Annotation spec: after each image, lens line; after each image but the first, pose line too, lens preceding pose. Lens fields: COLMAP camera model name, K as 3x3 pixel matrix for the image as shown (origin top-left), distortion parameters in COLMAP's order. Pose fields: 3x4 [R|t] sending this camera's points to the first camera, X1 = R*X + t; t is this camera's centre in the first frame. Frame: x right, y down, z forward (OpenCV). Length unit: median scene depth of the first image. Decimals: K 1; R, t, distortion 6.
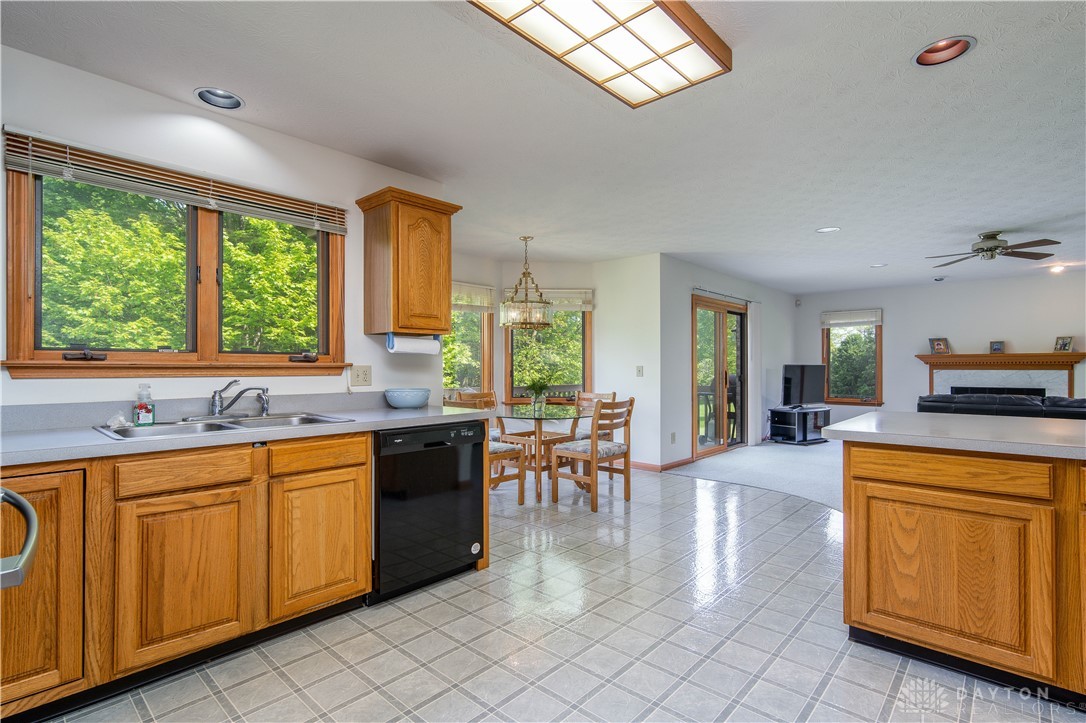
lens RADIAL K [[536.8, 0, 543.0], [0, 536.8, 361.5], [0, 0, 1]] dist [0.000497, -0.000099]
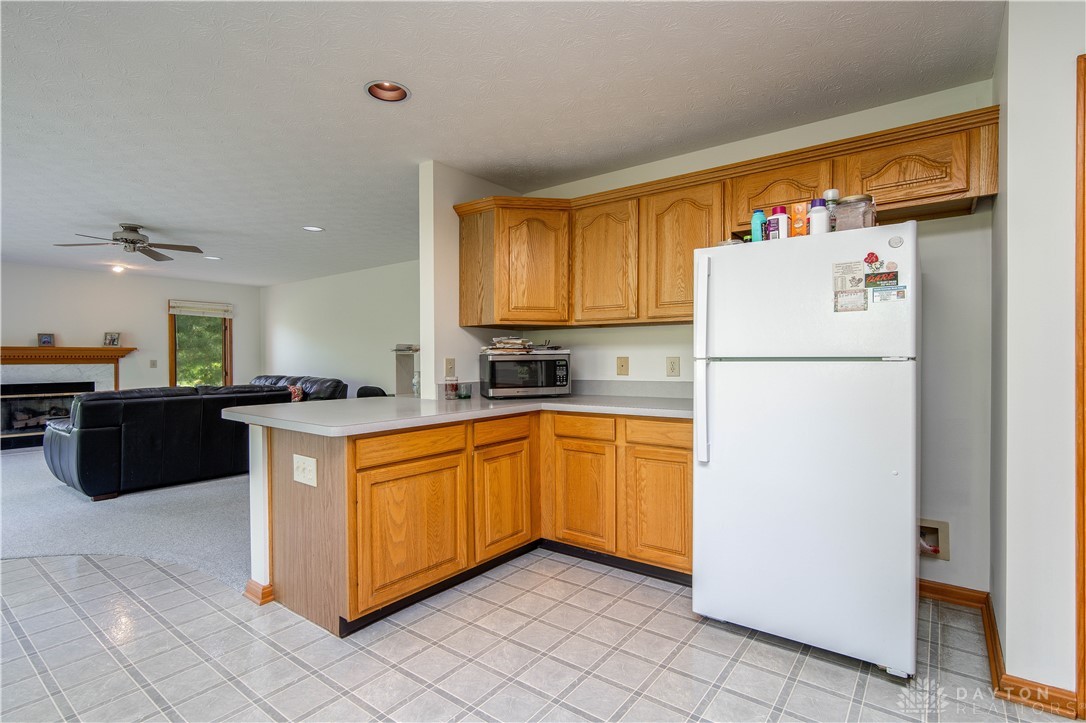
lens RADIAL K [[519.1, 0, 543.0], [0, 519.1, 361.5], [0, 0, 1]] dist [-0.001467, 0.000060]
pose [[-0.085391, -0.003528, 0.996341, -0.182877], [-0.006545, 0.999974, 0.002980, 0.003506], [-0.996326, -0.006267, -0.085412, 0.326280]]
